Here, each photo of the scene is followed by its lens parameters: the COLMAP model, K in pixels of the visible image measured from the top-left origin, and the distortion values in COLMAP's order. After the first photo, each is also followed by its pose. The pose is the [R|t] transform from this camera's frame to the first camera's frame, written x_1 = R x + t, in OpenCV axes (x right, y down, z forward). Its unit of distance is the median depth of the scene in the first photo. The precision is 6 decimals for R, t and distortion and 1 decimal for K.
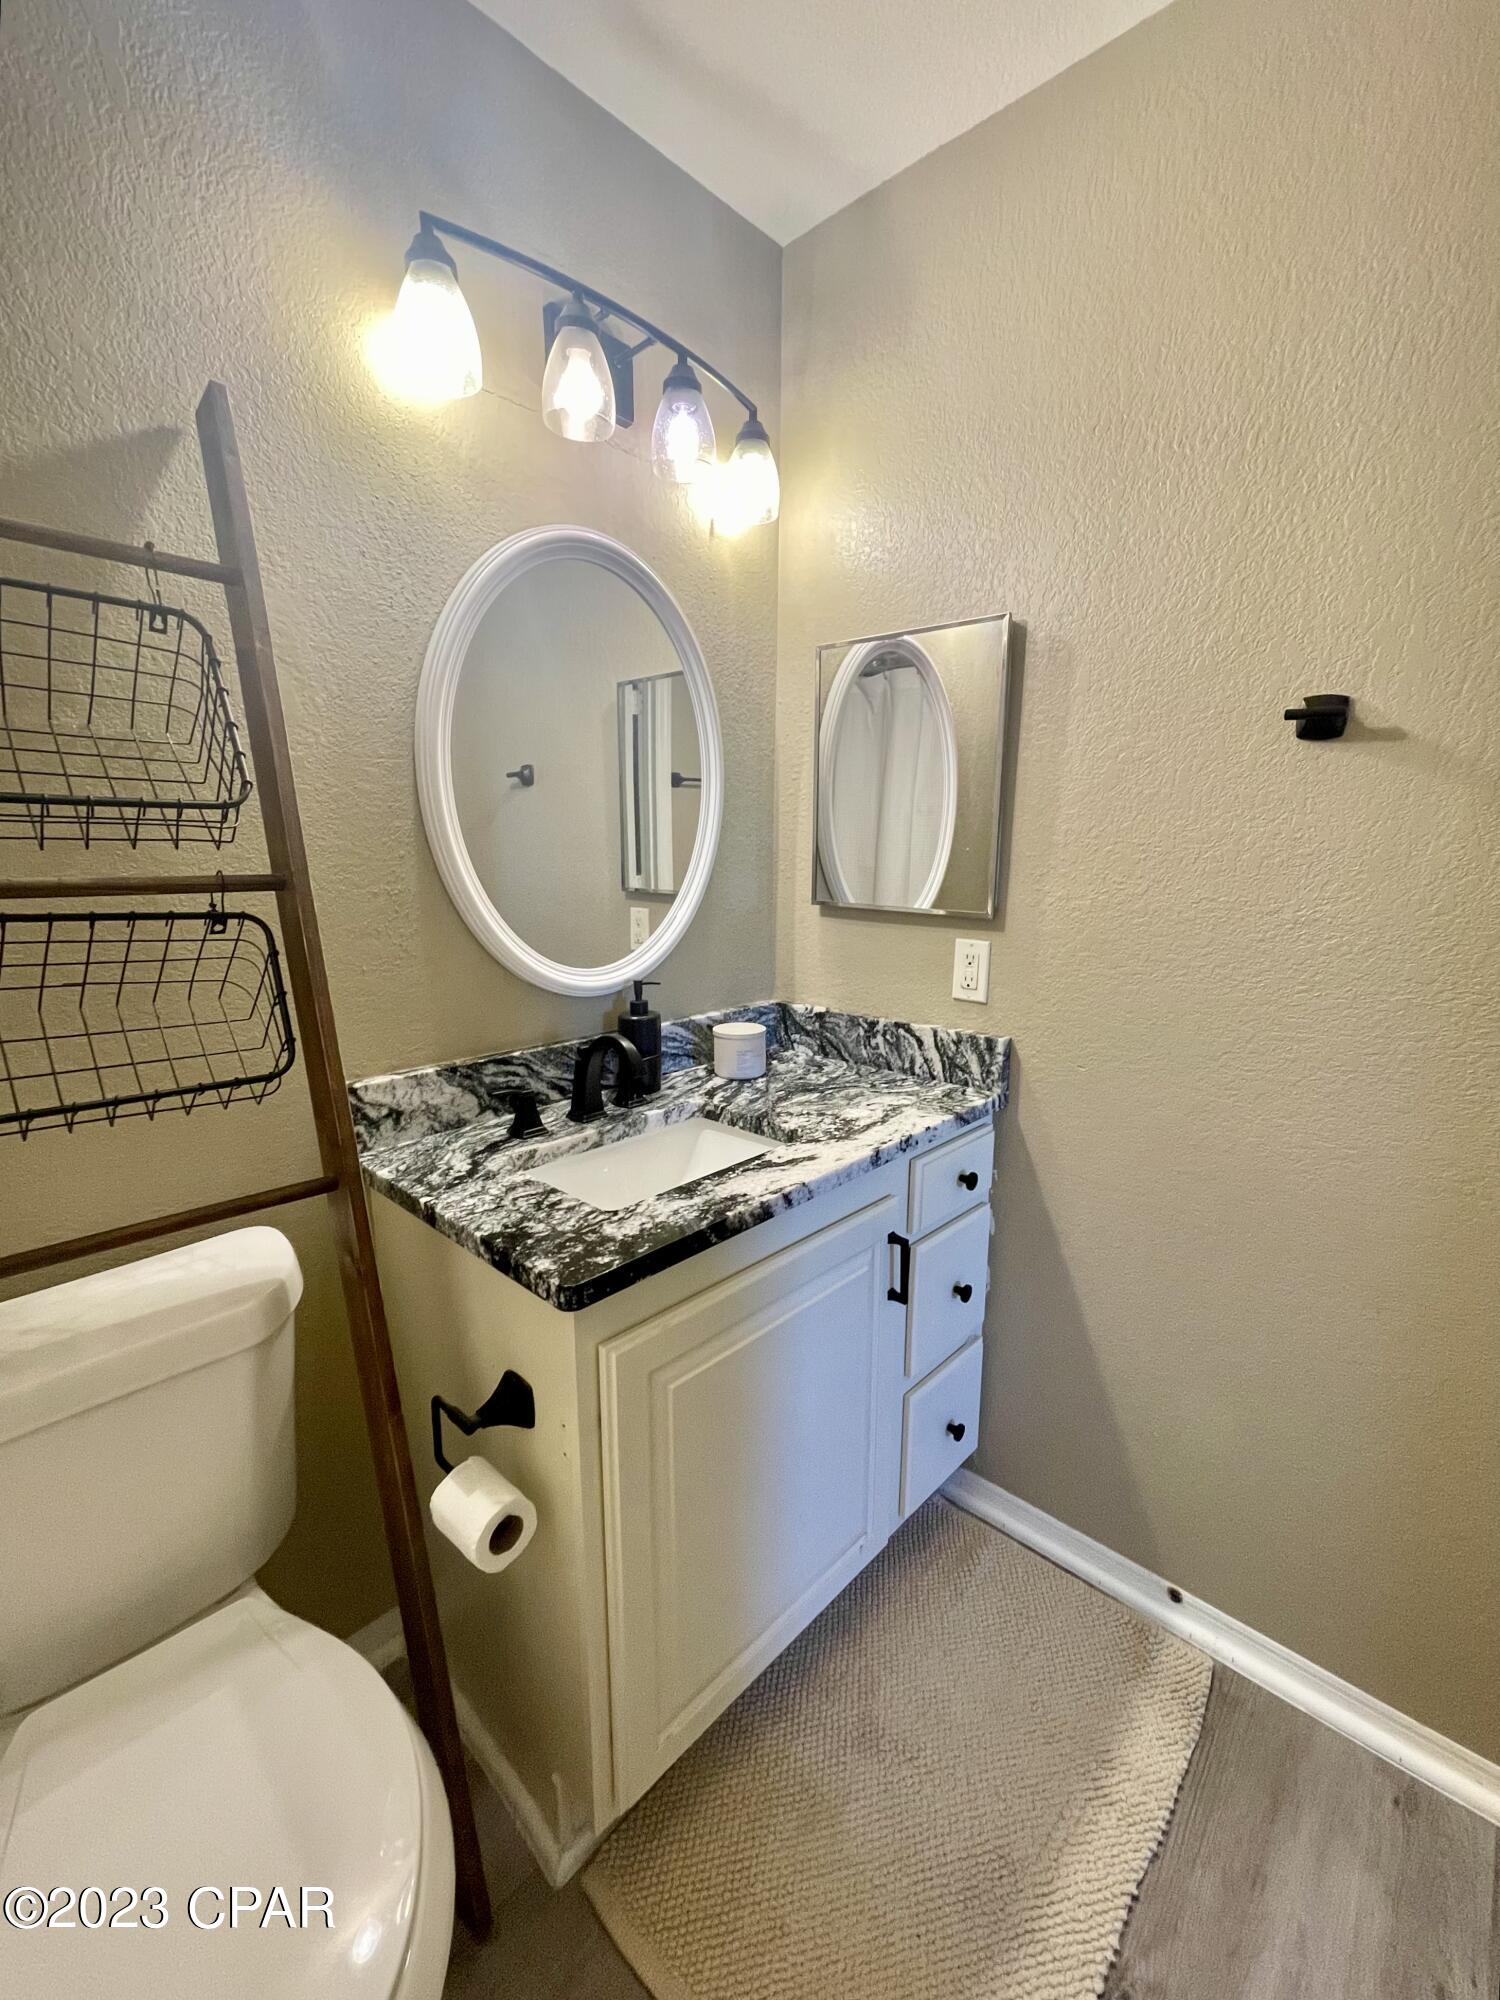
lens RADIAL K [[826.4, 0, 750.0], [0, 826.4, 1000.0], [0, 0, 1]] dist [-0.000832, -0.000058]
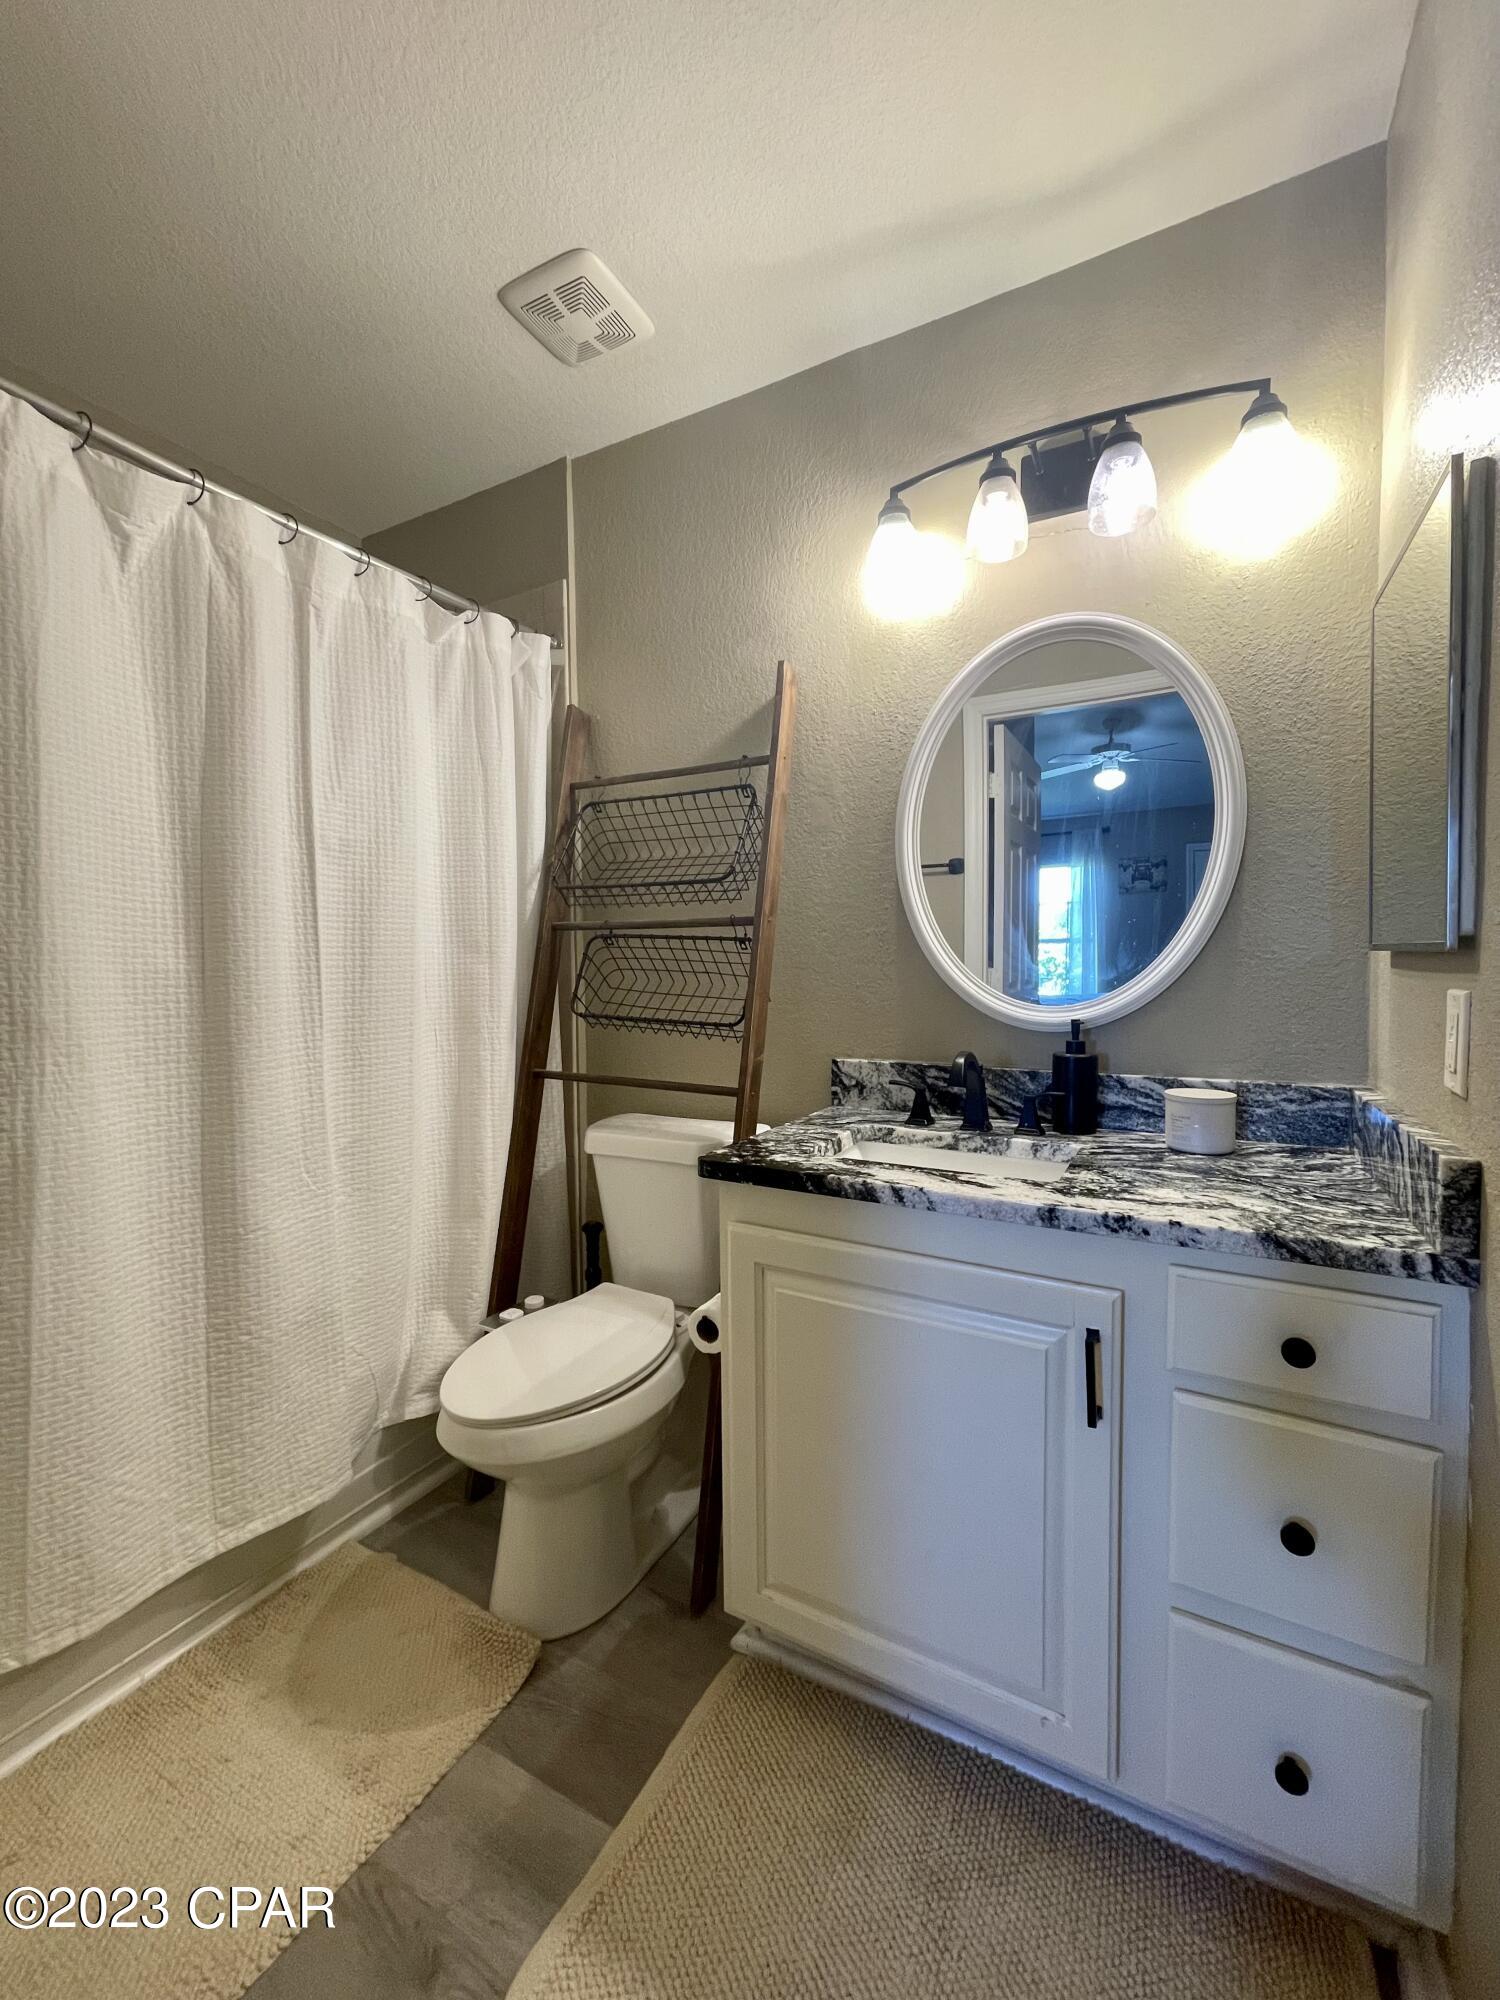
lens RADIAL K [[807.1, 0, 762.6], [0, 807.1, 993.7], [0, 0, 1]] dist [-0.001234, 0.000146]
pose [[0.247572, 0.030686, -0.968383, 0.826039], [-0.166591, 0.985961, -0.011347, 0.023209], [0.954440, 0.164133, 0.249208, 0.442094]]
